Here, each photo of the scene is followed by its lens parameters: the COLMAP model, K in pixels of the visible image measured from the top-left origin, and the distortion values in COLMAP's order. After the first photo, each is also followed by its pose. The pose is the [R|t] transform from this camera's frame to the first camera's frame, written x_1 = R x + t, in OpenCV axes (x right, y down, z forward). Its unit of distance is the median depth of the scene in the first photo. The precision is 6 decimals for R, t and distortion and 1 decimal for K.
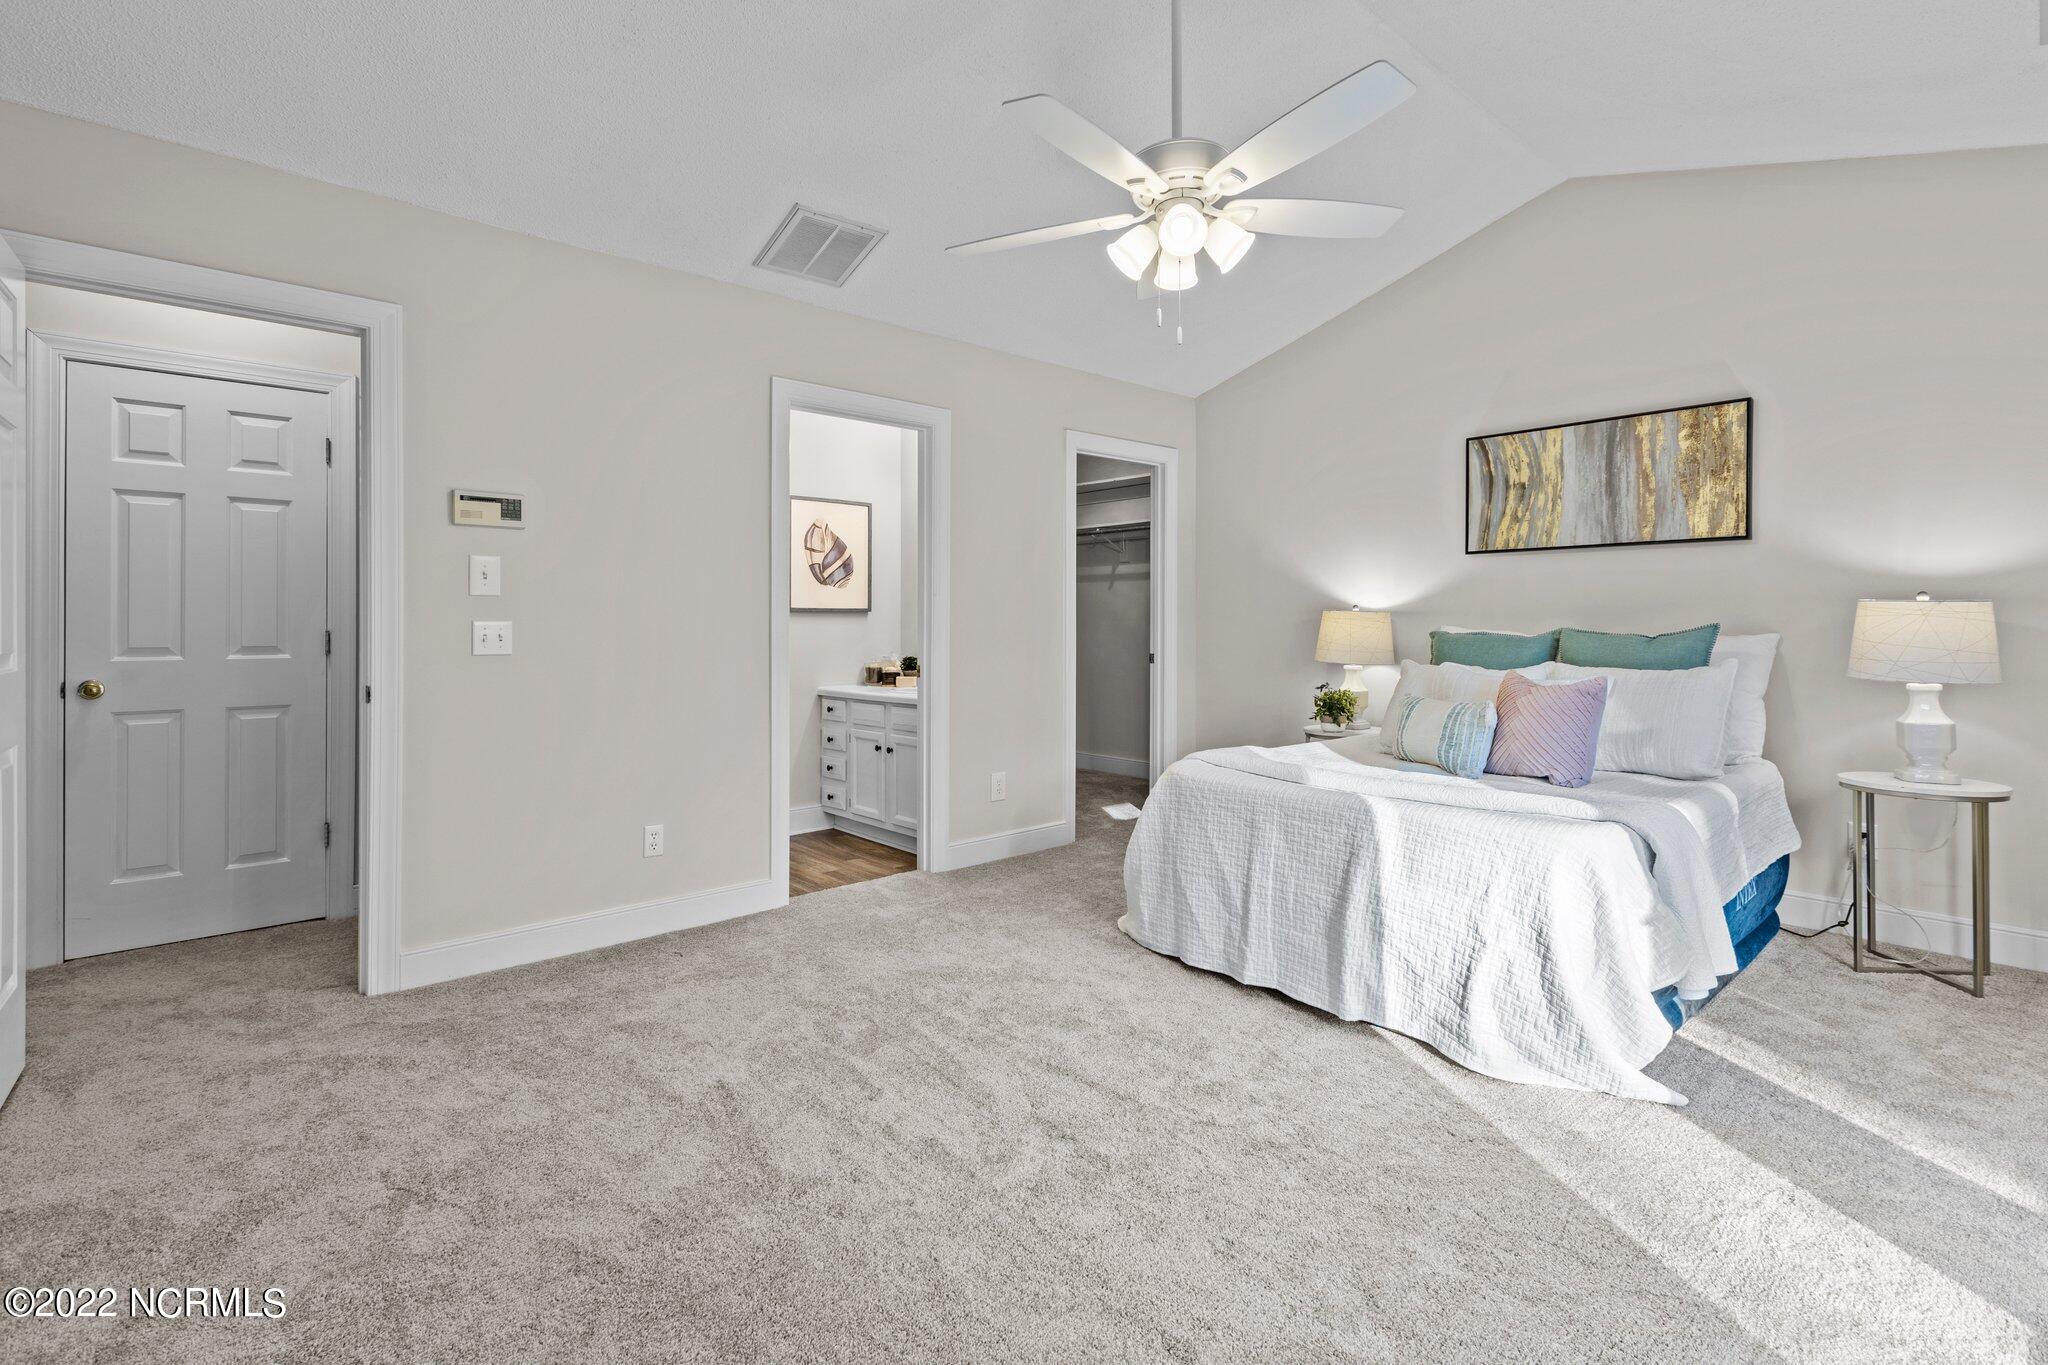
lens RADIAL K [[937.5, 0, 1029.2], [0, 937.5, 626.1], [0, 0, 1]] dist [-0.000076, 0.000236]
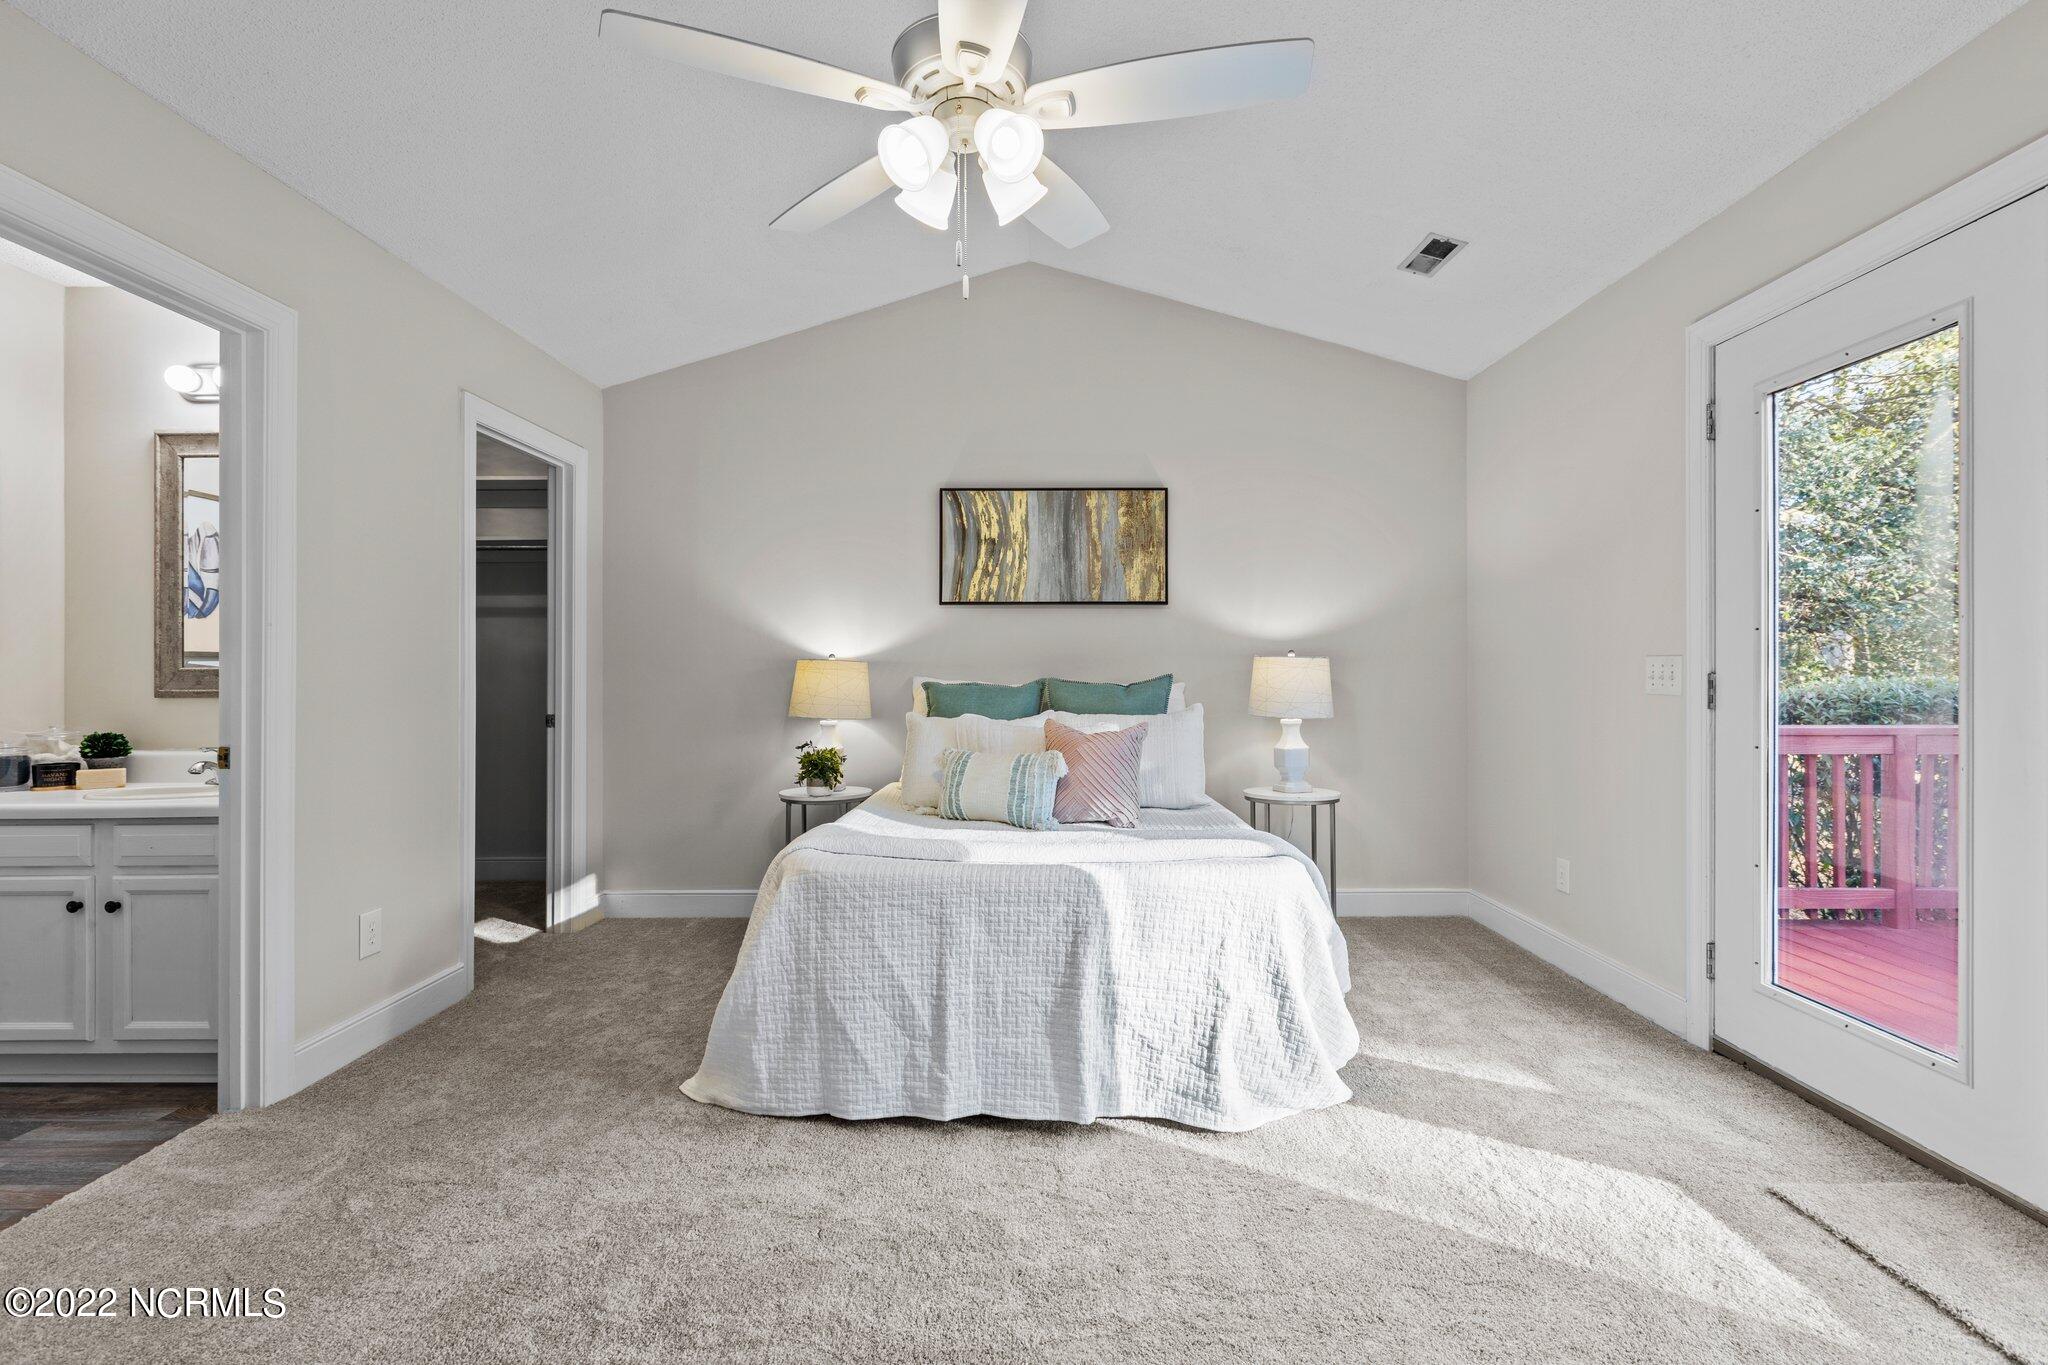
lens RADIAL K [[934.5, 0, 1019.2], [0, 934.5, 676.0], [0, 0, 1]] dist [0.000482, 0.001041]
pose [[0.680301, -0.000340, 0.732933, -0.230780], [0.002680, 0.999994, -0.002024, 0.001524], [-0.732928, 0.003341, 0.680298, 0.298759]]
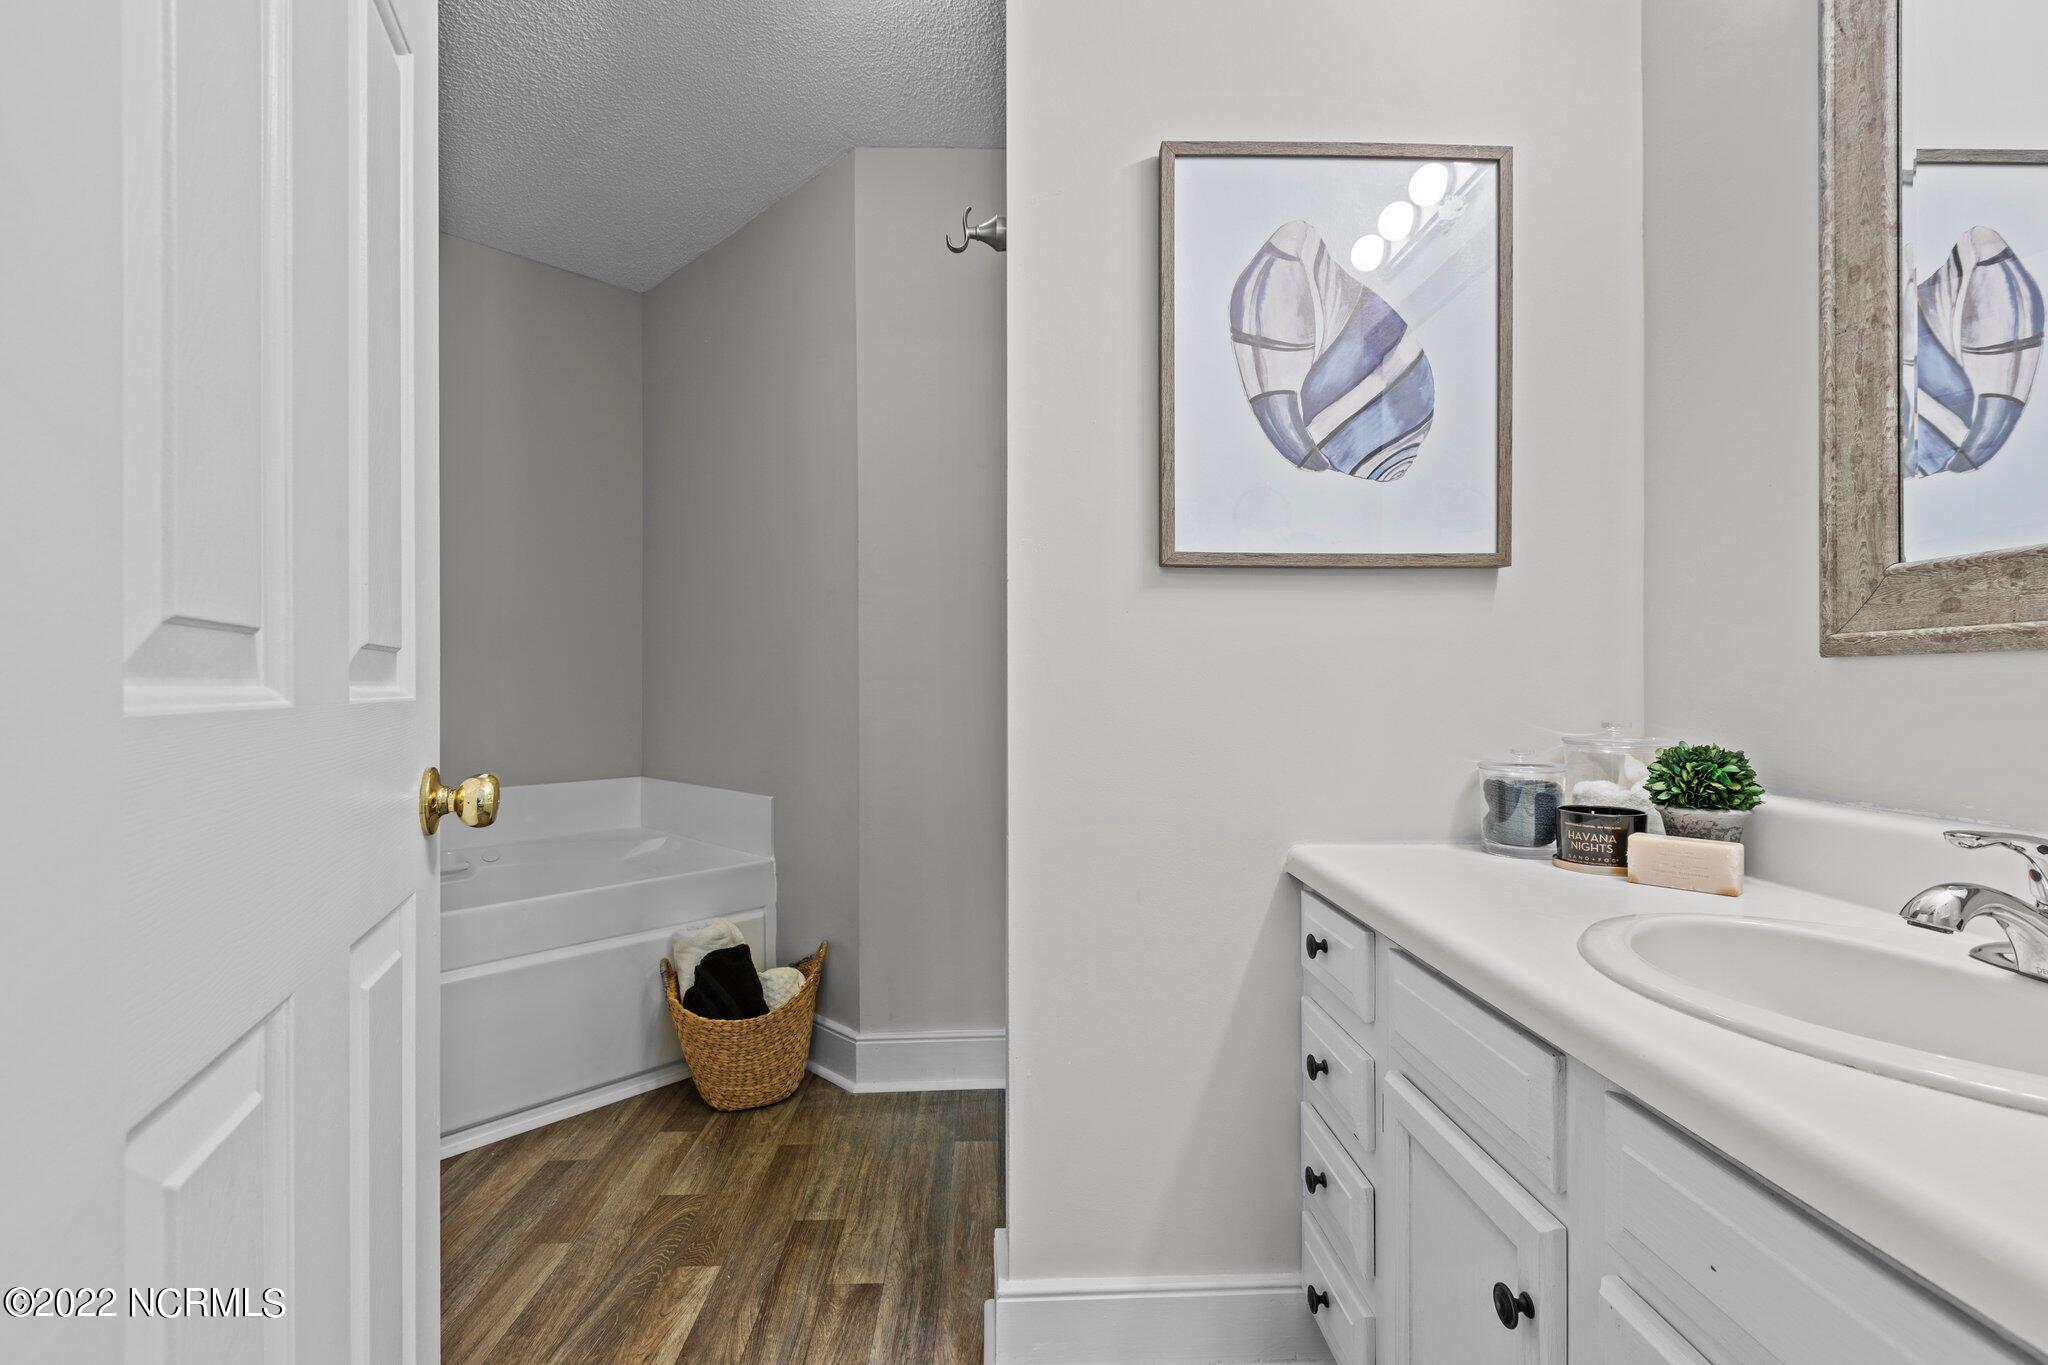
lens RADIAL K [[909.2, 0, 1024.6], [0, 909.2, 686.4], [0, 0, 1]] dist [-0.000702, 0.000045]
pose [[0.762161, -0.000536, -0.647387, -0.152615], [0.001050, 0.999999, 0.000407, 0.025344], [0.647387, -0.000990, 0.762161, 1.017418]]
